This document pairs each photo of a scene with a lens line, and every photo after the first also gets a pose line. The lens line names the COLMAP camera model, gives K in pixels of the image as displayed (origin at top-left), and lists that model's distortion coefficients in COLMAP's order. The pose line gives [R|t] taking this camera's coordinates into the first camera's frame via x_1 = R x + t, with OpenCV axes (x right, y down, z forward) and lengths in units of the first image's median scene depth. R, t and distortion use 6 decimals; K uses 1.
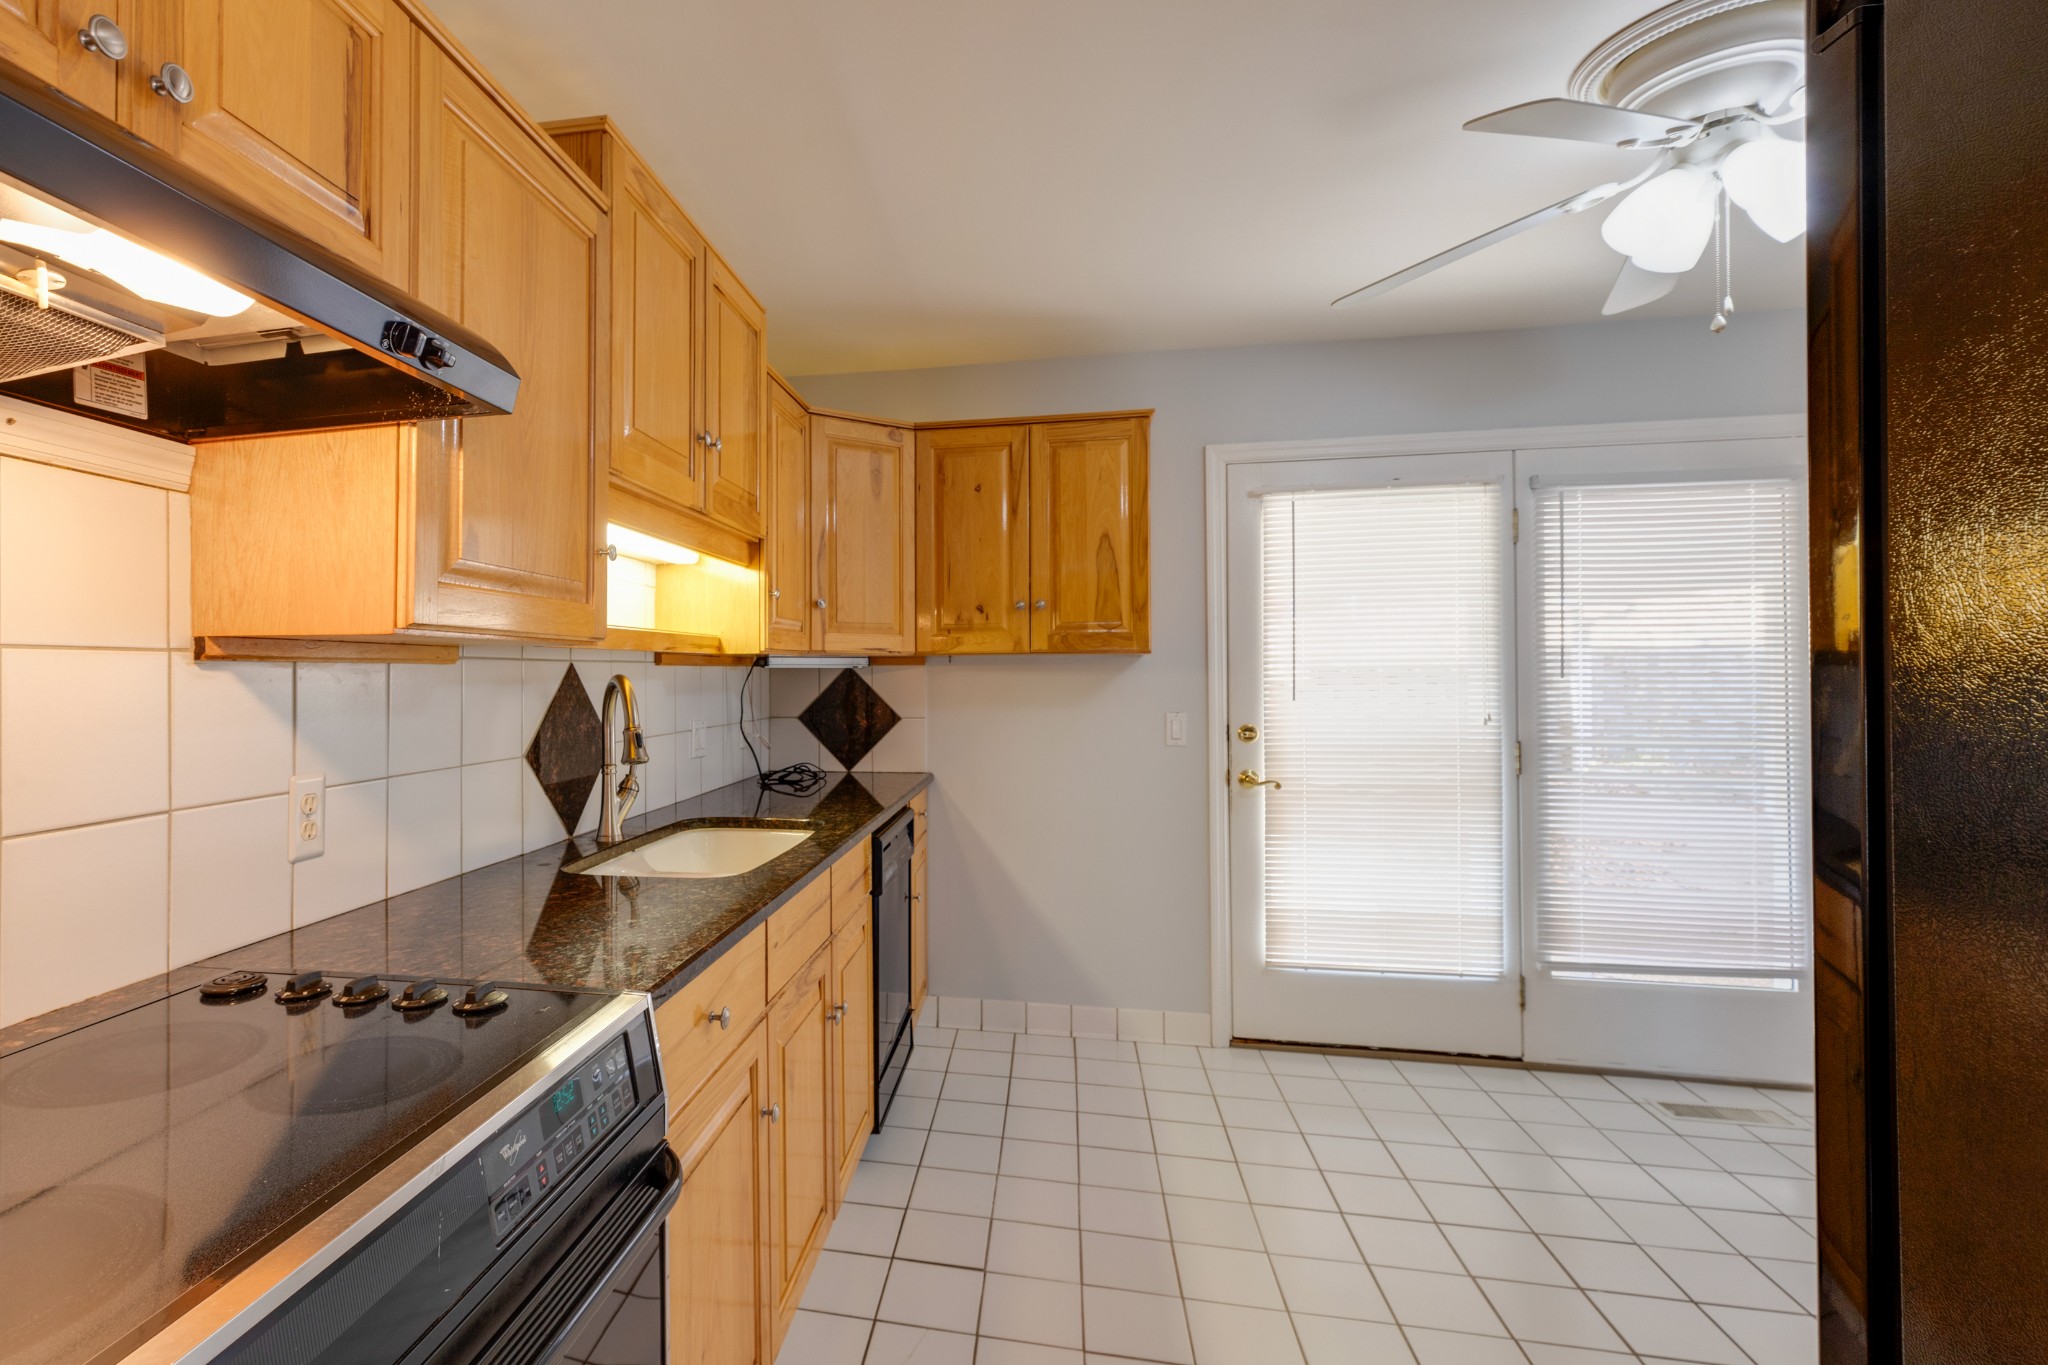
lens RADIAL K [[973.7, 0, 845.9], [0, 973.7, 657.8], [0, 0, 1]] dist [0.003887, 0.000163]
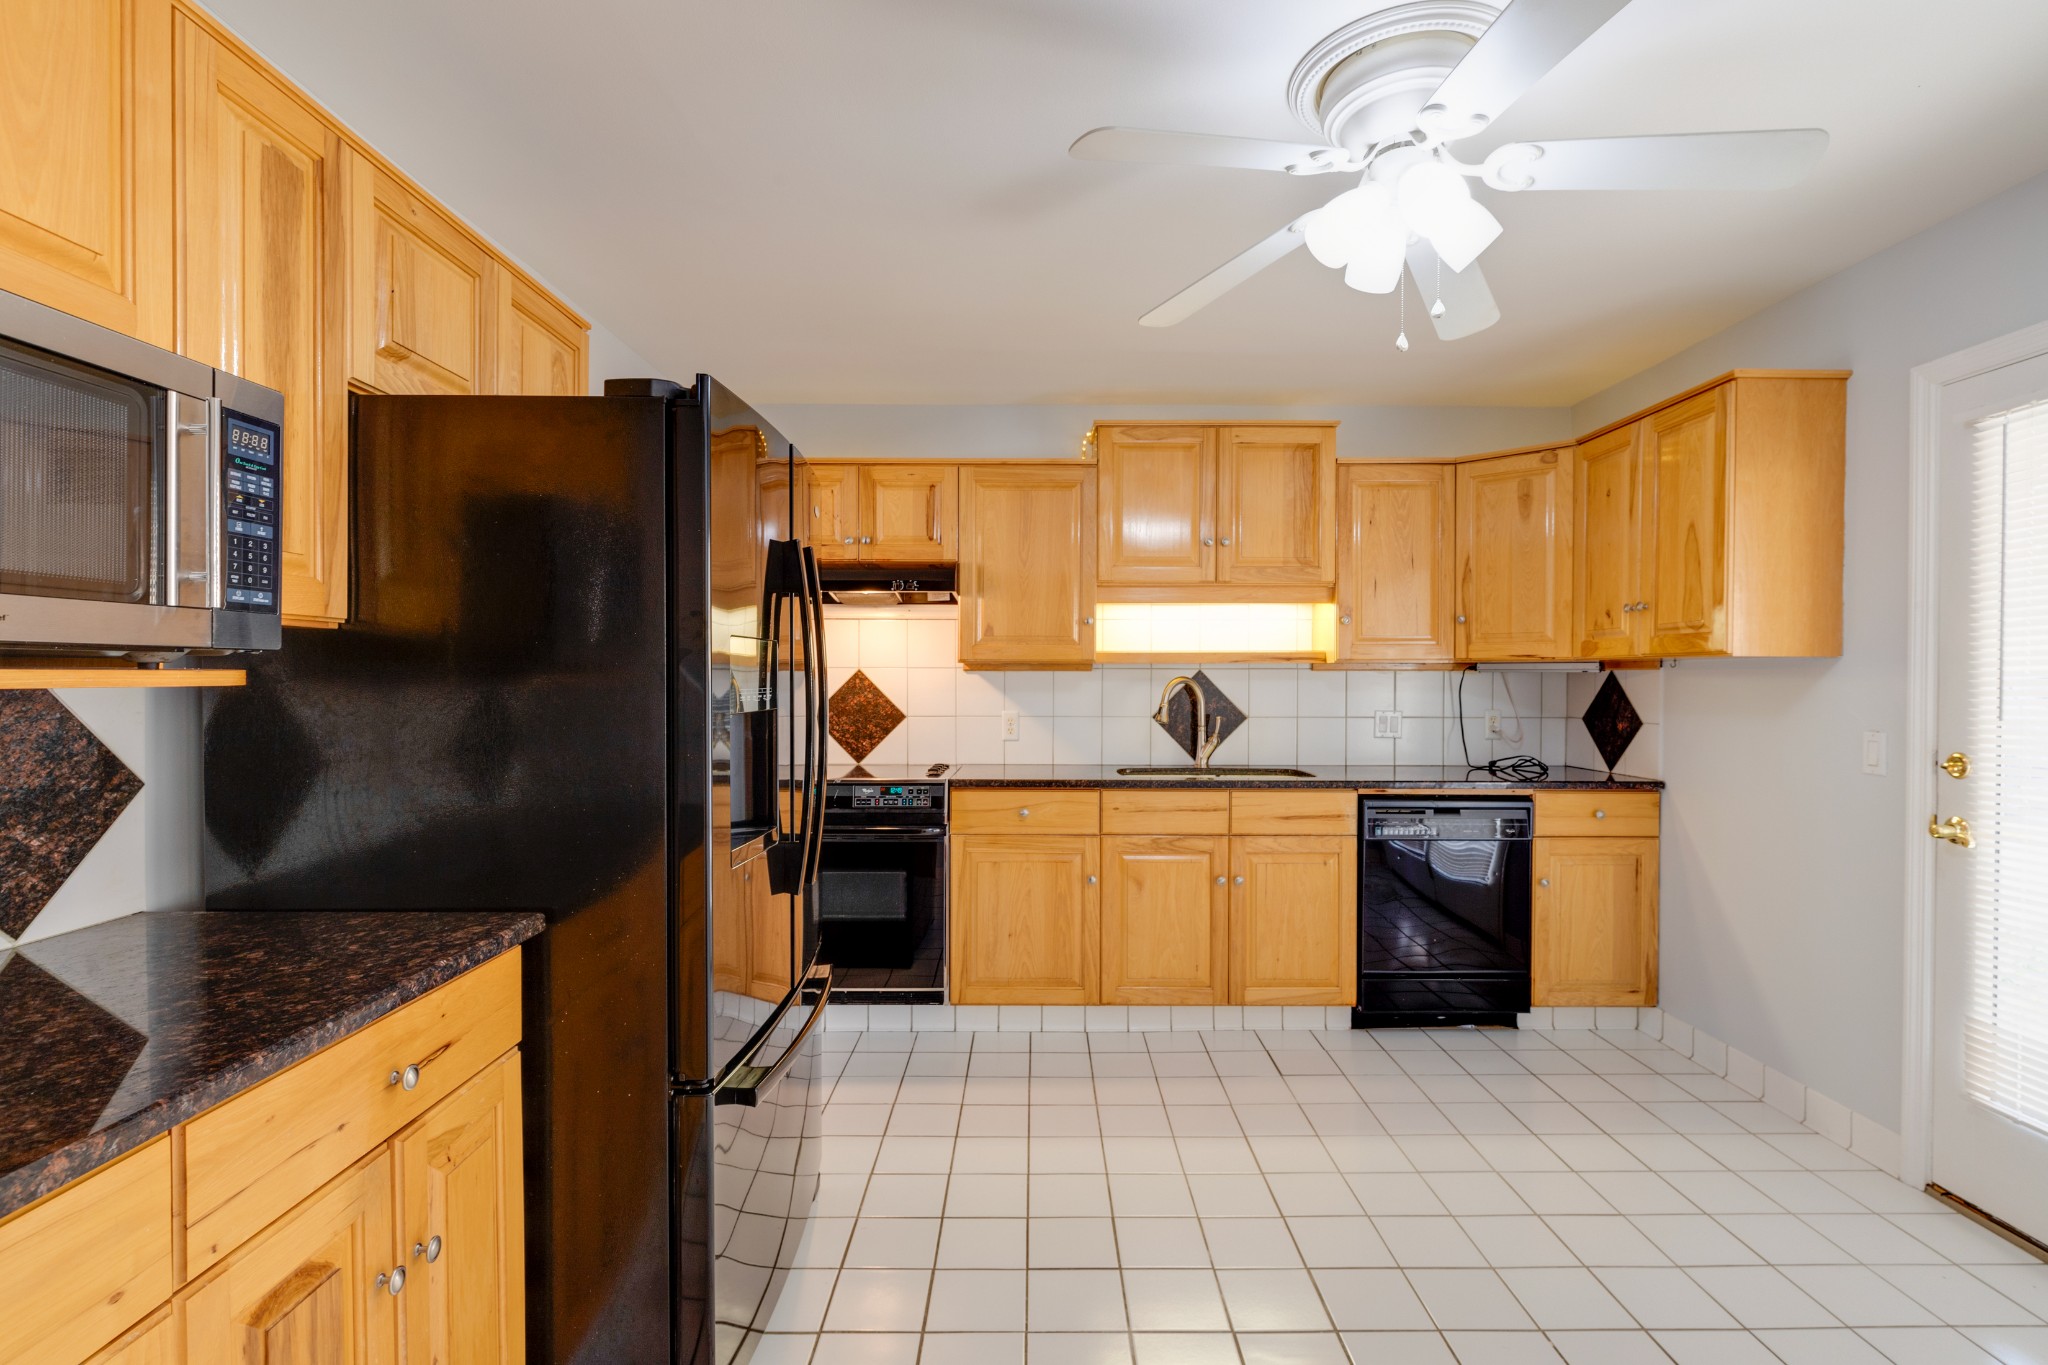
lens RADIAL K [[977.3, 0, 1034.4], [0, 977.3, 687.4], [0, 0, 1]] dist [0.001704, 0.000442]
pose [[0.218974, 0.015007, -0.975615, 1.025338], [0.011589, 0.999771, 0.017979, 0.000728], [0.975662, -0.015244, 0.218750, 0.209202]]
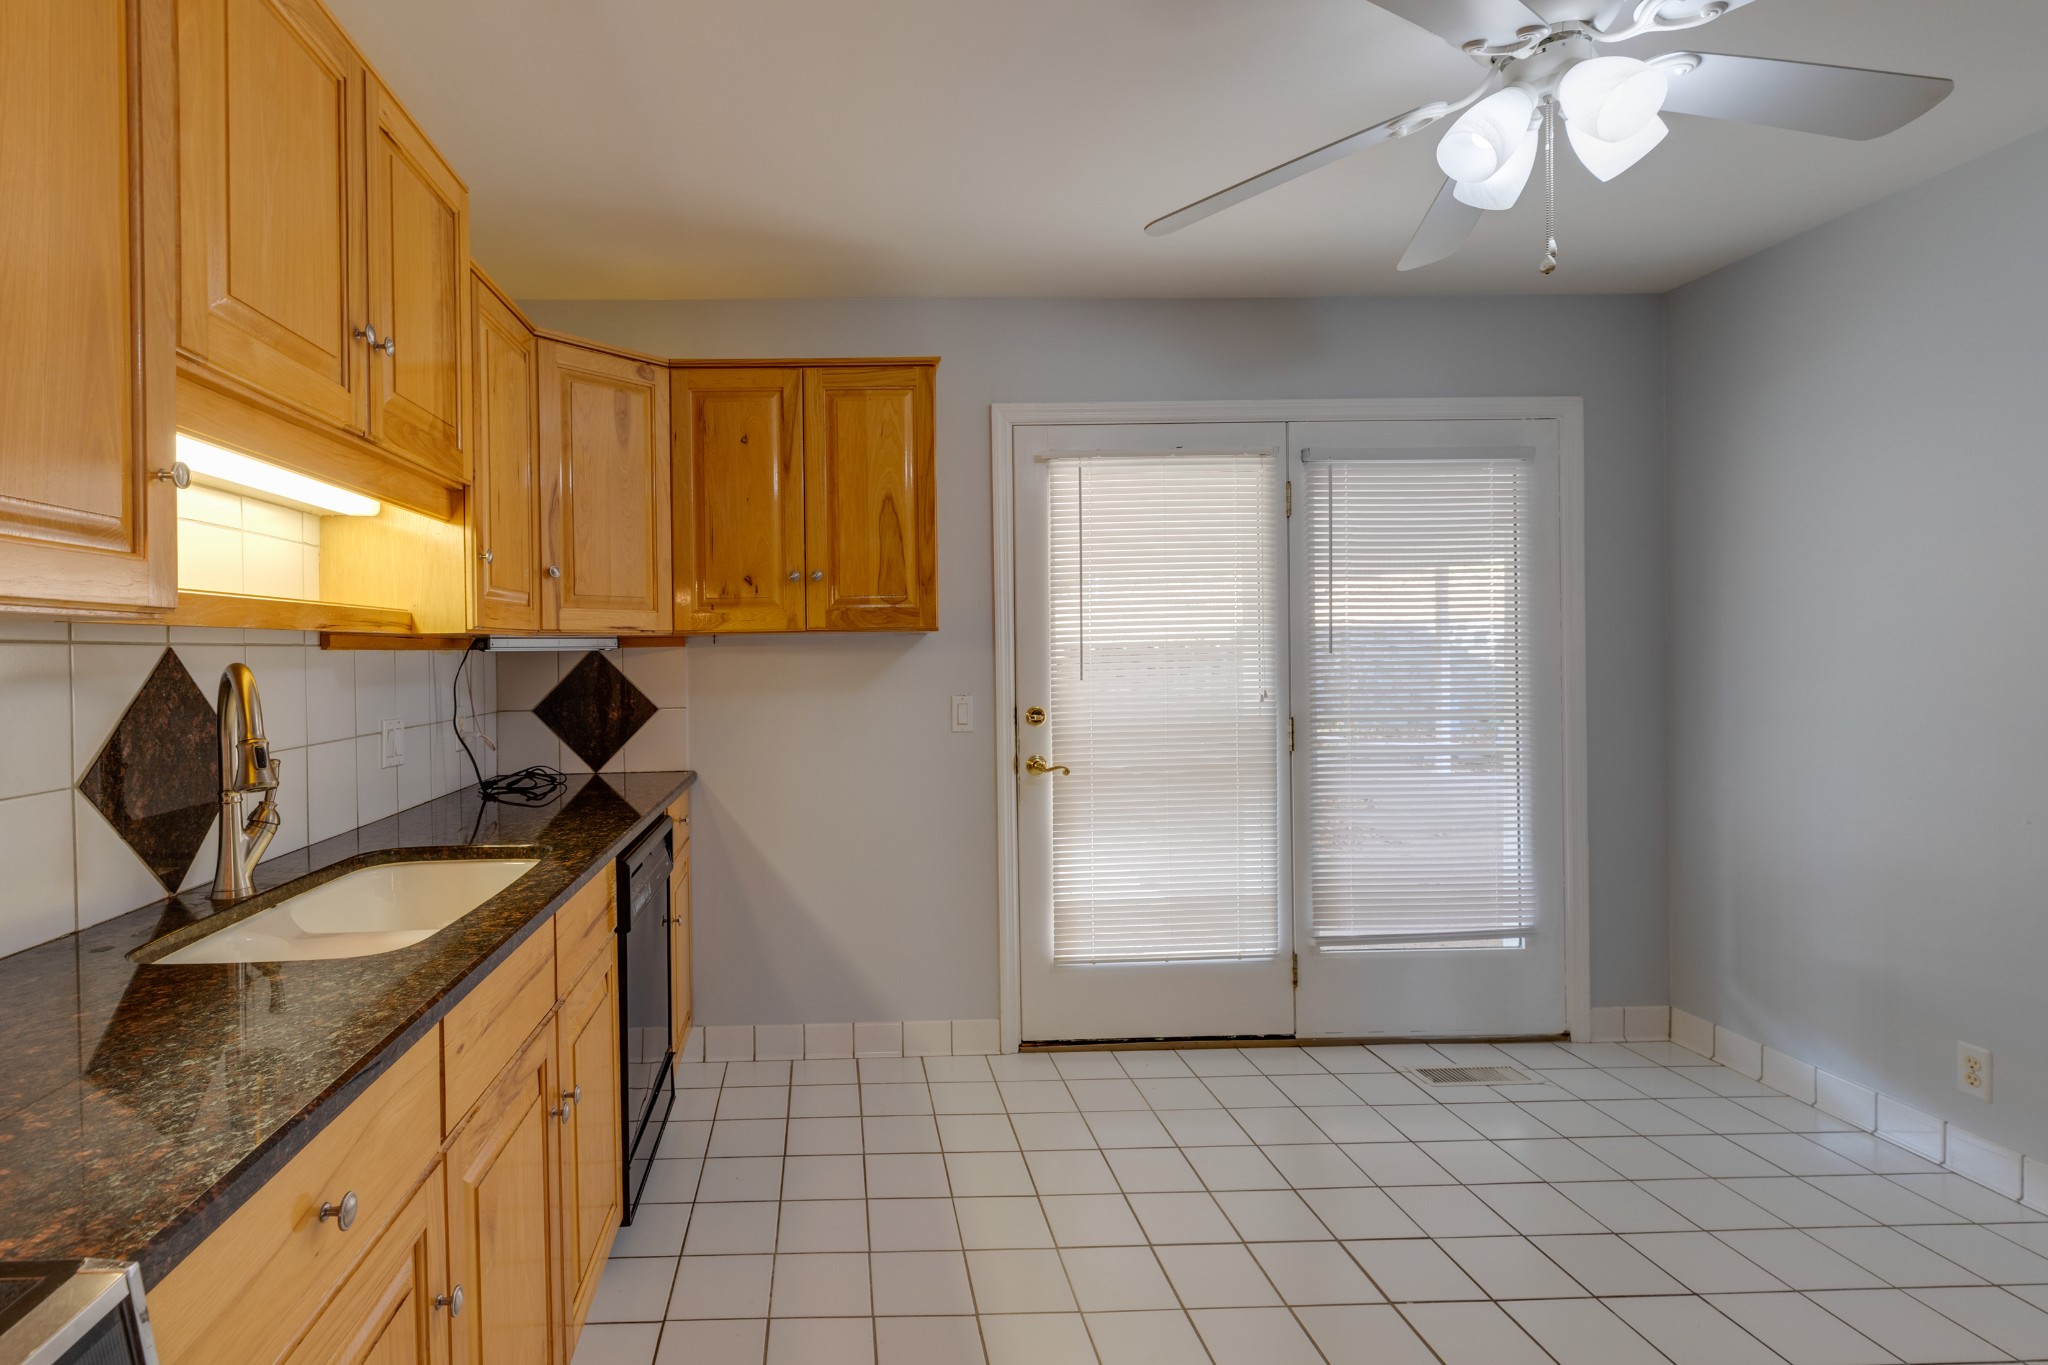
lens RADIAL K [[982.5, 0, 847.8], [0, 982.5, 657.6], [0, 0, 1]] dist [0.000503, 0.000093]
pose [[0.972105, -0.012137, 0.234232, 0.019745], [0.007786, 0.999780, 0.019494, 0.001888], [-0.234417, -0.017126, 0.971985, 0.139055]]
